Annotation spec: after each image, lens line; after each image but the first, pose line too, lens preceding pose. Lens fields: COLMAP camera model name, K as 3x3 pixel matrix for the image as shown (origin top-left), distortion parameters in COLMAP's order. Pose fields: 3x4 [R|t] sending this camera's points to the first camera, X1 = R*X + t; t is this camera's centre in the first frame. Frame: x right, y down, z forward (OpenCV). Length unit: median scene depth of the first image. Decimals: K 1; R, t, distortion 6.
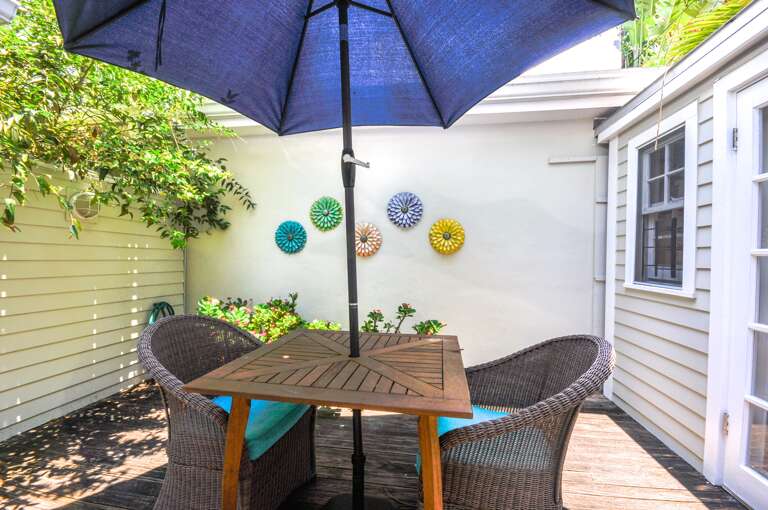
lens RADIAL K [[338.9, 0, 381.3], [0, 338.9, 254.7], [0, 0, 1]] dist [-0.002801, -0.000792]
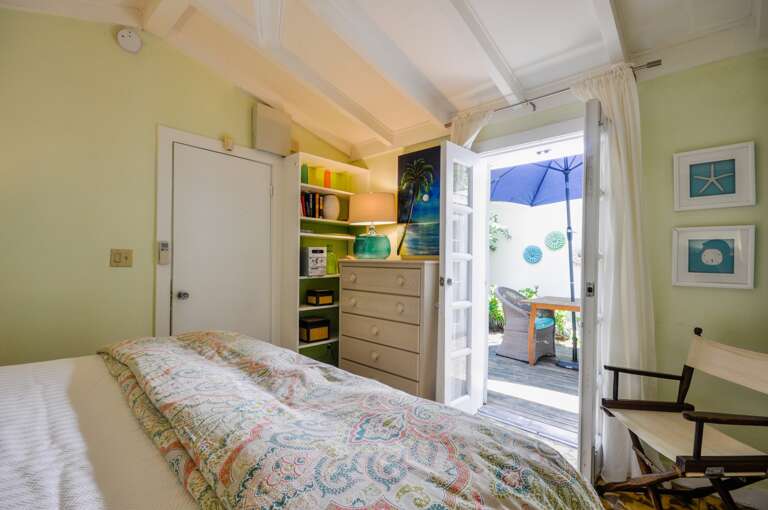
lens RADIAL K [[338.9, 0, 379.6], [0, 338.9, 260.6], [0, 0, 1]] dist [-0.002801, -0.000792]
pose [[0.819830, -0.009001, -0.572536, 0.124862], [0.002126, 0.999917, -0.012676, 0.000563], [0.572603, 0.009175, 0.819781, -1.261085]]
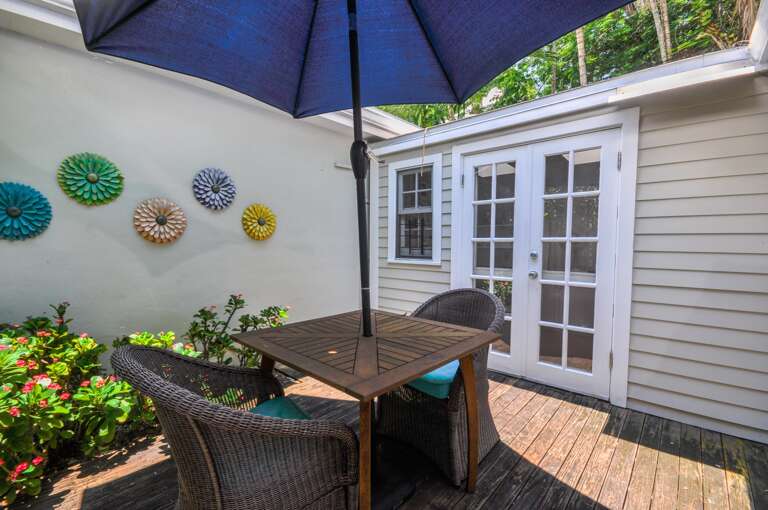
lens RADIAL K [[338.9, 0, 379.5], [0, 338.9, 256.2], [0, 0, 1]] dist [-0.002801, -0.000792]
pose [[0.553078, -0.040729, 0.832133, -0.558276], [-0.001229, 0.998763, 0.049701, -0.006123], [-0.833128, -0.028511, 0.552344, 0.217795]]
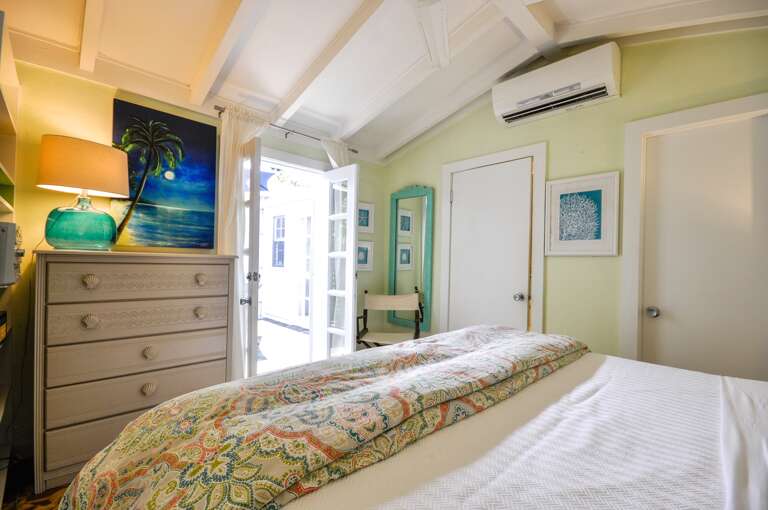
lens RADIAL K [[338.9, 0, 379.2], [0, 338.9, 258.7], [0, 0, 1]] dist [-0.002801, -0.000792]
pose [[0.615704, -0.000888, 0.787977, -0.788537], [-0.009184, 0.999923, 0.008303, -0.013941], [-0.787924, -0.012350, 0.615648, -1.245570]]
